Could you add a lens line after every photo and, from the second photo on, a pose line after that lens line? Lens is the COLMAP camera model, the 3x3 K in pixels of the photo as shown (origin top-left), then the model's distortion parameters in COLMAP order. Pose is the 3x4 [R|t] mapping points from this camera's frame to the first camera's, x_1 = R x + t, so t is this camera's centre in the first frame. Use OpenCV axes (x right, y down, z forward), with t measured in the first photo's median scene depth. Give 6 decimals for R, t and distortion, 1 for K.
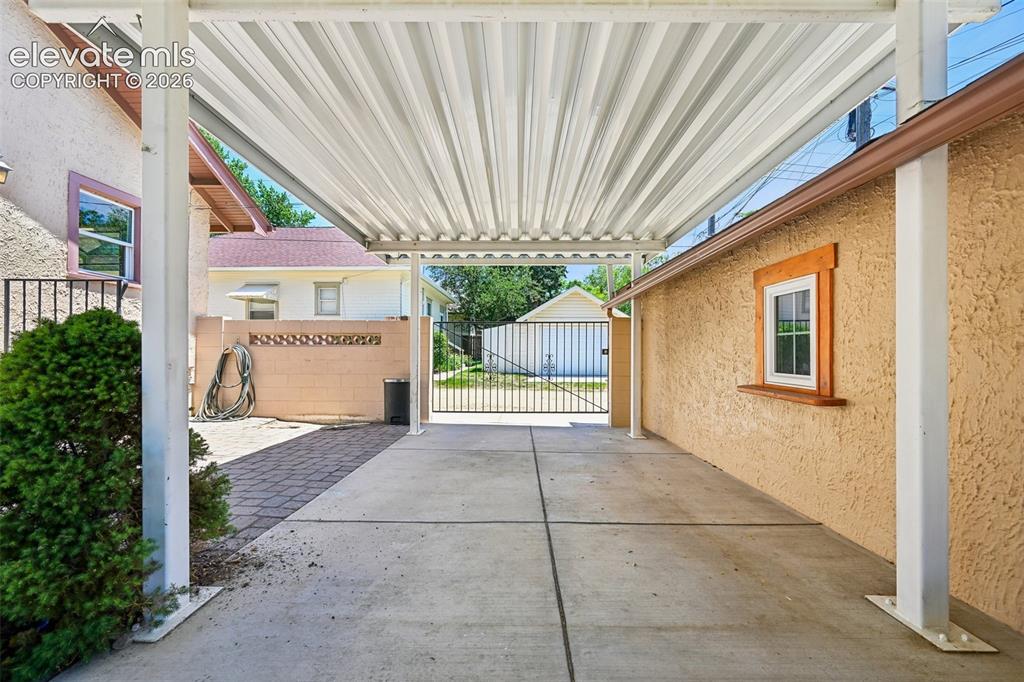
lens RADIAL K [[402.0, 0, 513.8], [0, 402.0, 351.2], [0, 0, 1]] dist [0.002413, -0.000485]
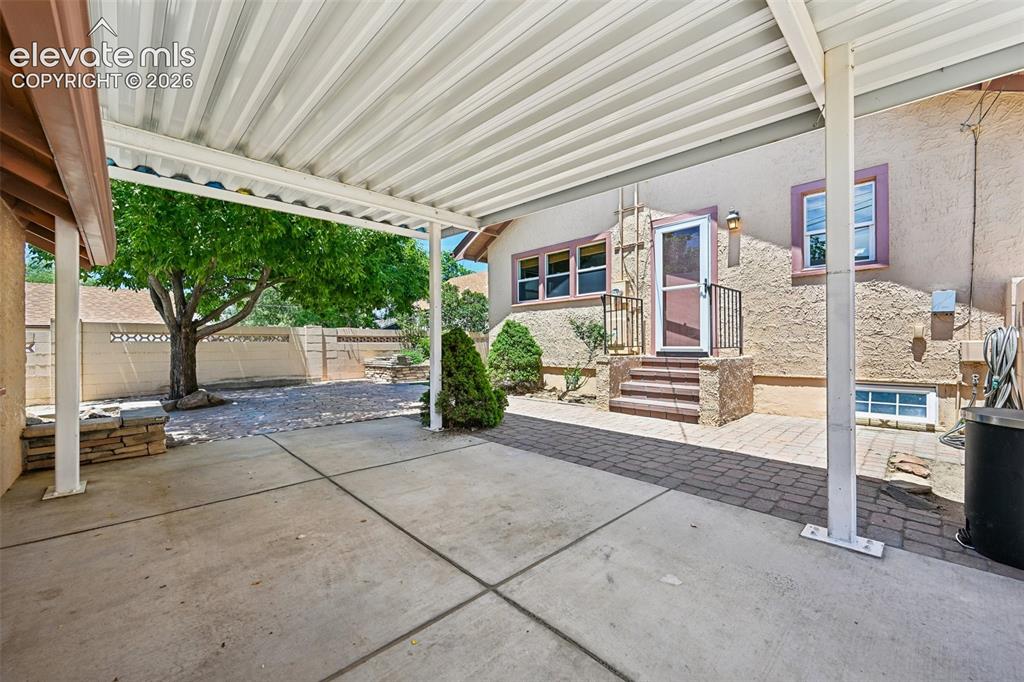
lens RADIAL K [[402.0, 0, 515.5], [0, 402.0, 342.2], [0, 0, 1]] dist [0.002413, -0.000485]
pose [[-0.702622, -0.005861, -0.711539, 0.425667], [0.005932, 0.999883, -0.014093, 0.025481], [0.711539, -0.014123, -0.702505, 1.757864]]
